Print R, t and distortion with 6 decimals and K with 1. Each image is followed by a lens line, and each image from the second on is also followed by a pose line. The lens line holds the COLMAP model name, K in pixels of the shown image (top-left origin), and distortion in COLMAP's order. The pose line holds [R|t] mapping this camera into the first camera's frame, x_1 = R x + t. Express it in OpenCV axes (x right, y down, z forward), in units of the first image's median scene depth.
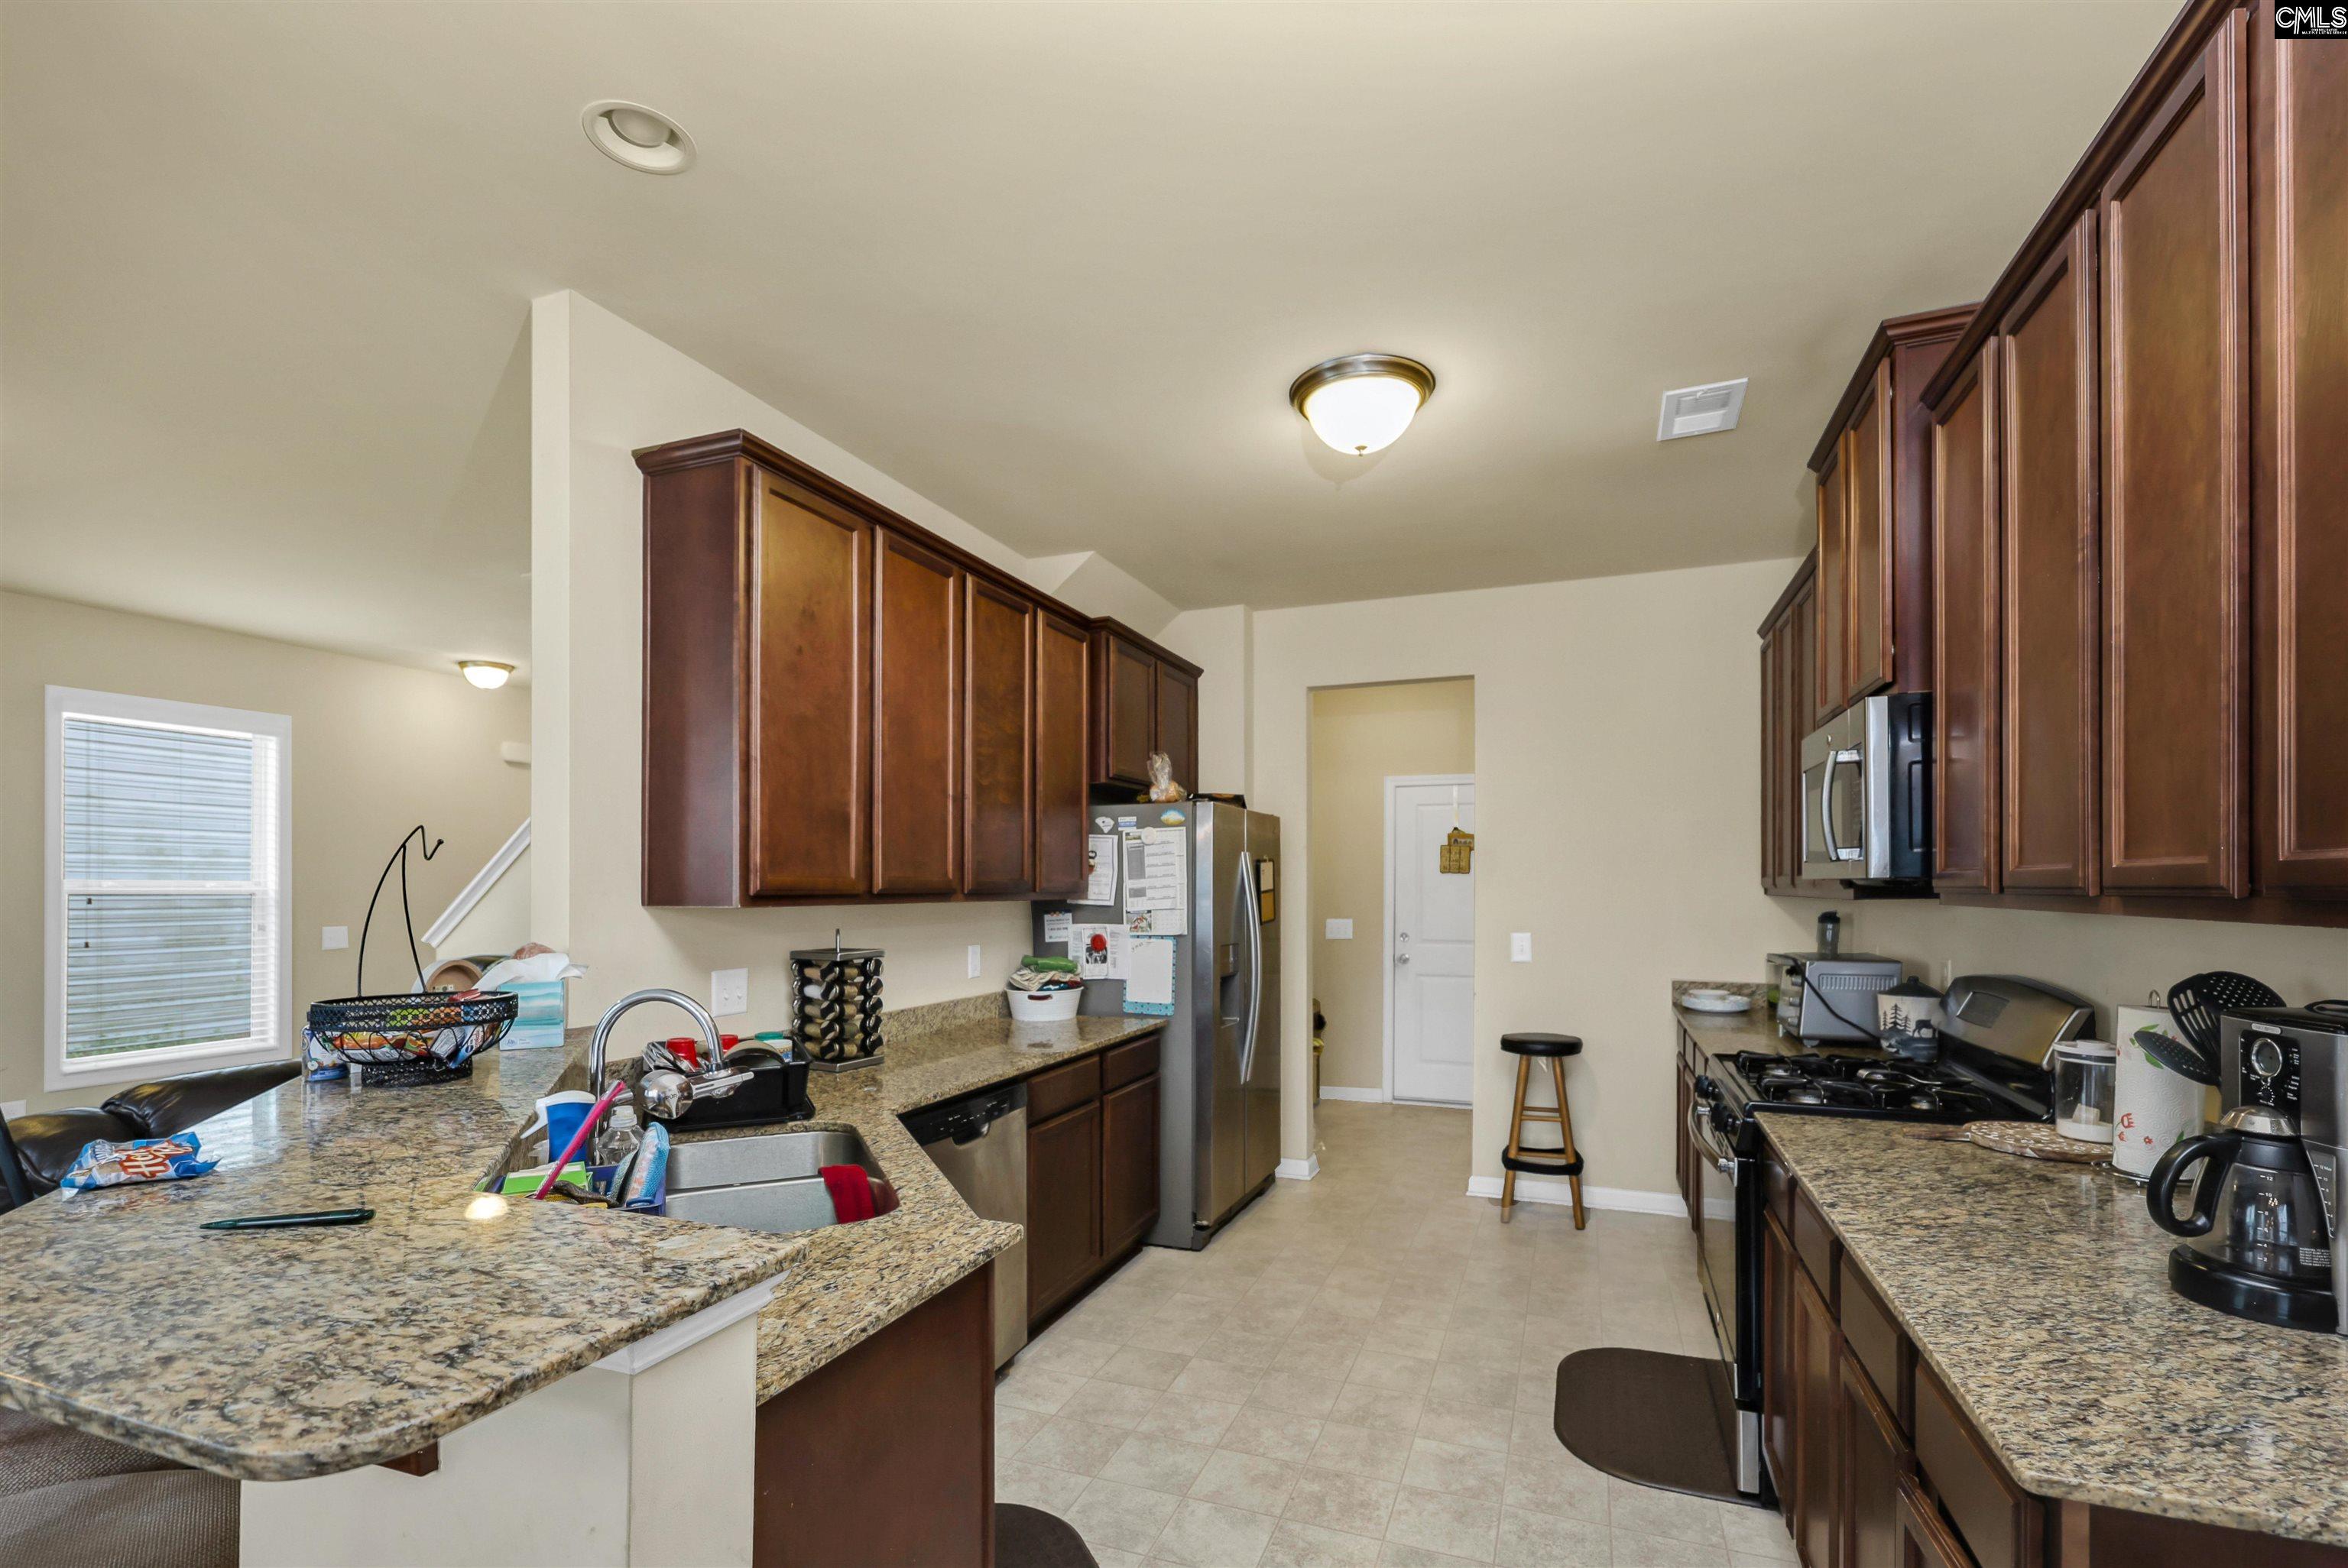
lens RADIAL K [[982.0, 0, 1187.3], [0, 982.0, 885.2], [0, 0, 1]] dist [-0.000901, -0.000018]
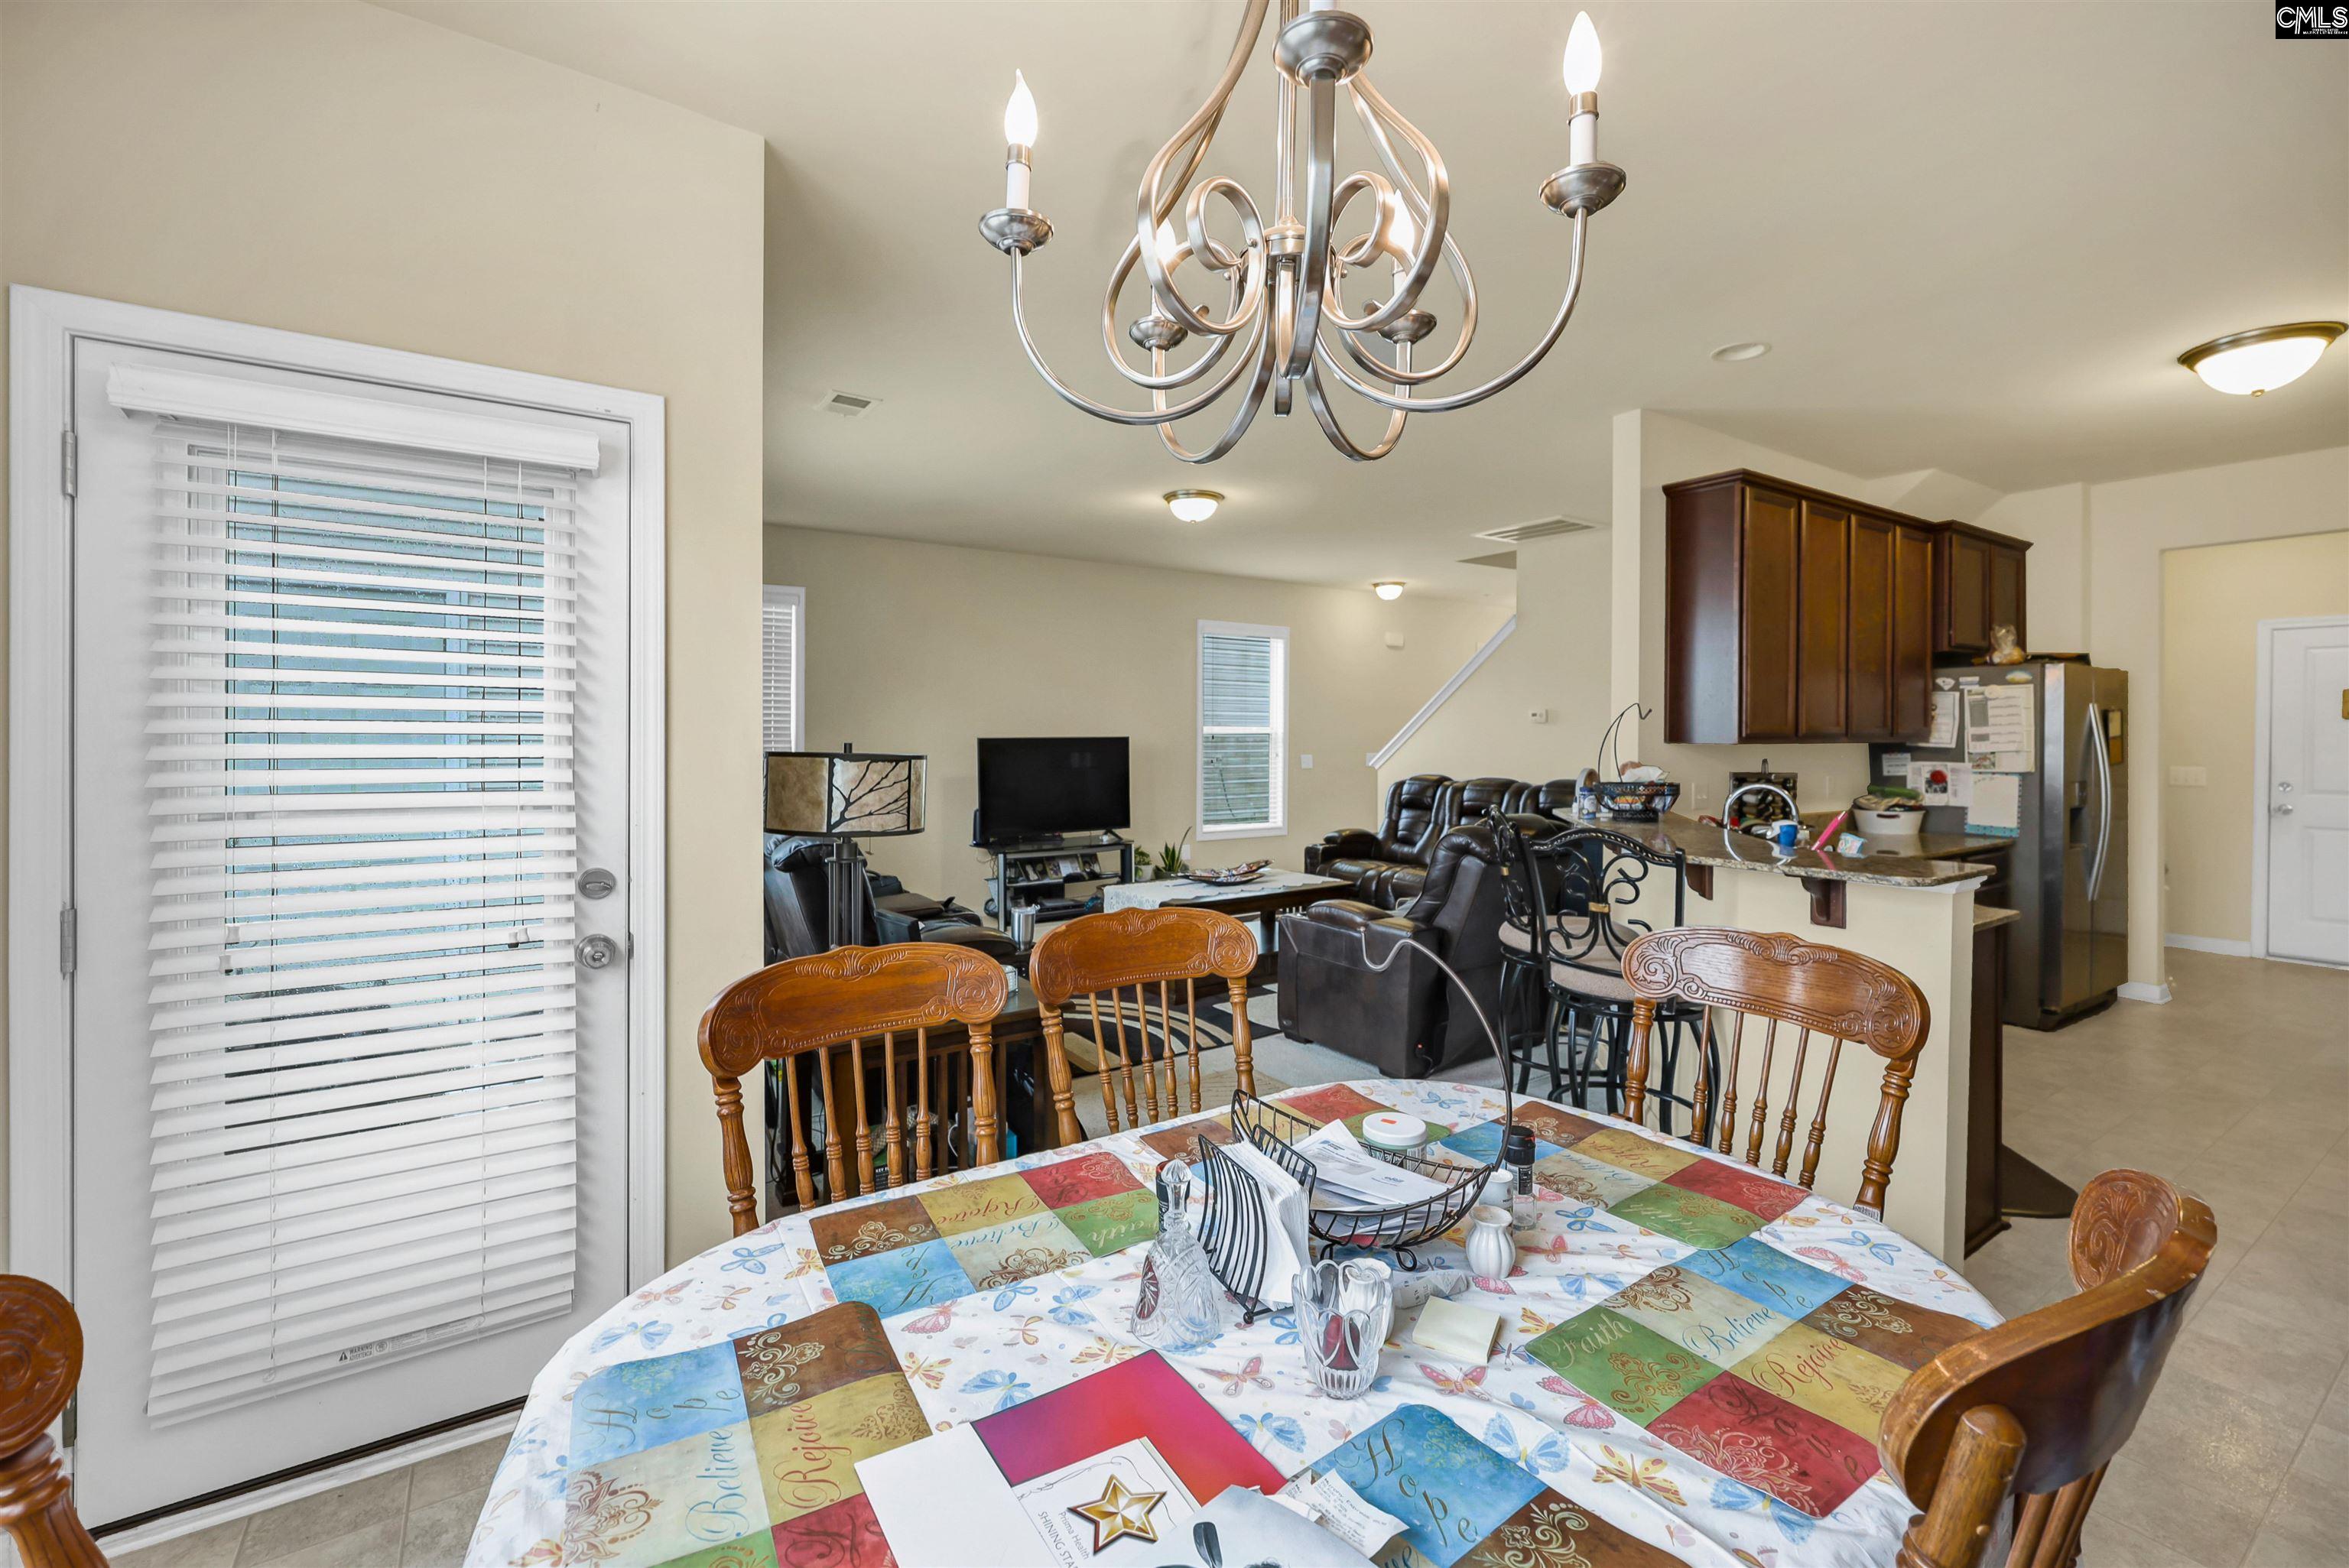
lens RADIAL K [[982.5, 0, 1156.6], [0, 982.5, 728.3], [0, 0, 1]] dist [-0.000901, -0.000018]
pose [[0.813276, 0.002608, -0.581872, -0.174412], [-0.003351, 0.999994, -0.000202, -0.000573], [0.581868, 0.002114, 0.813281, -0.622671]]
